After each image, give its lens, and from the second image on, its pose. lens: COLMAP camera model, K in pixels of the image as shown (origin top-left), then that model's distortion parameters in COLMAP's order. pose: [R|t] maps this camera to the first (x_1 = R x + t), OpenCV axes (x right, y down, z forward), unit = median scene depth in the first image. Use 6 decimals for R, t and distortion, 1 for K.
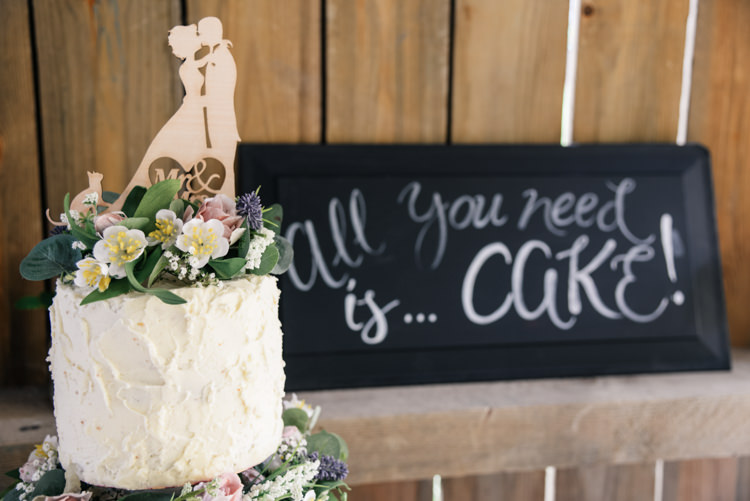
lens RADIAL K [[908.3, 0, 375.0], [0, 908.3, 250.5], [0, 0, 1]] dist [0.076892, 0.049735]
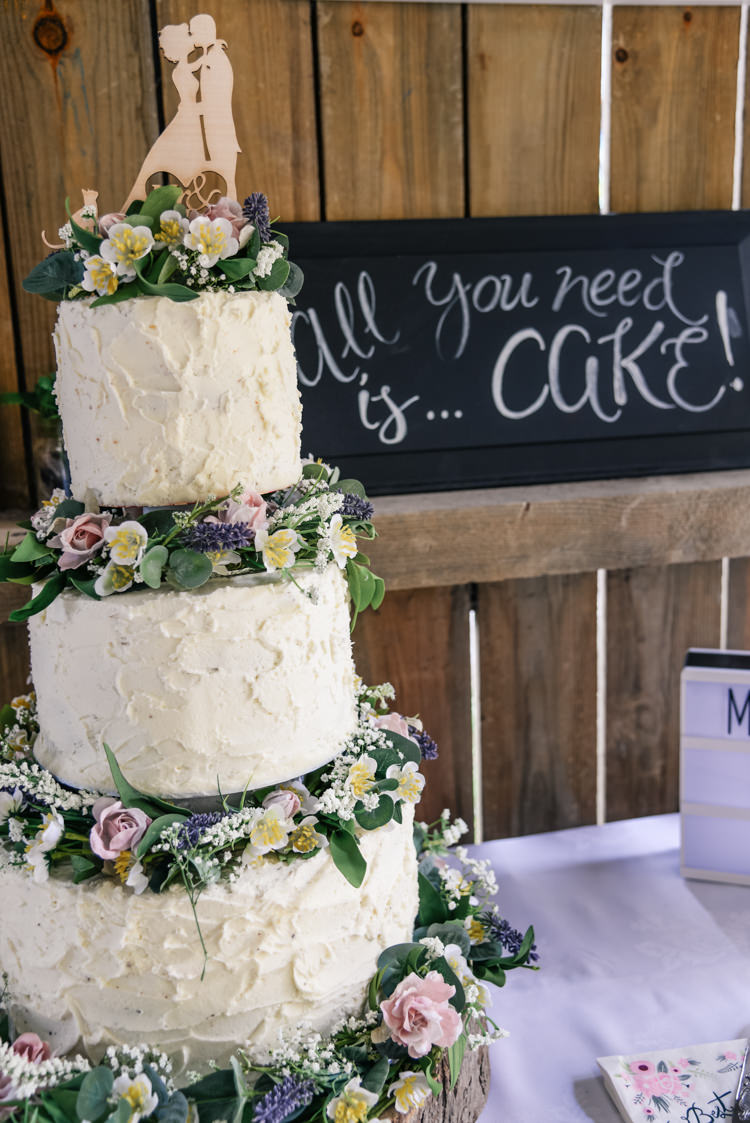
lens RADIAL K [[1173.6, 0, 375.0], [0, 1173.6, 561.5], [0, 0, 1]] dist [-0.002575, 0.031892]
pose [[0.998714, -0.049858, -0.009171, -0.014288], [0.050241, 0.997590, 0.047849, 0.164680], [0.006763, -0.048249, 0.998812, -0.142447]]
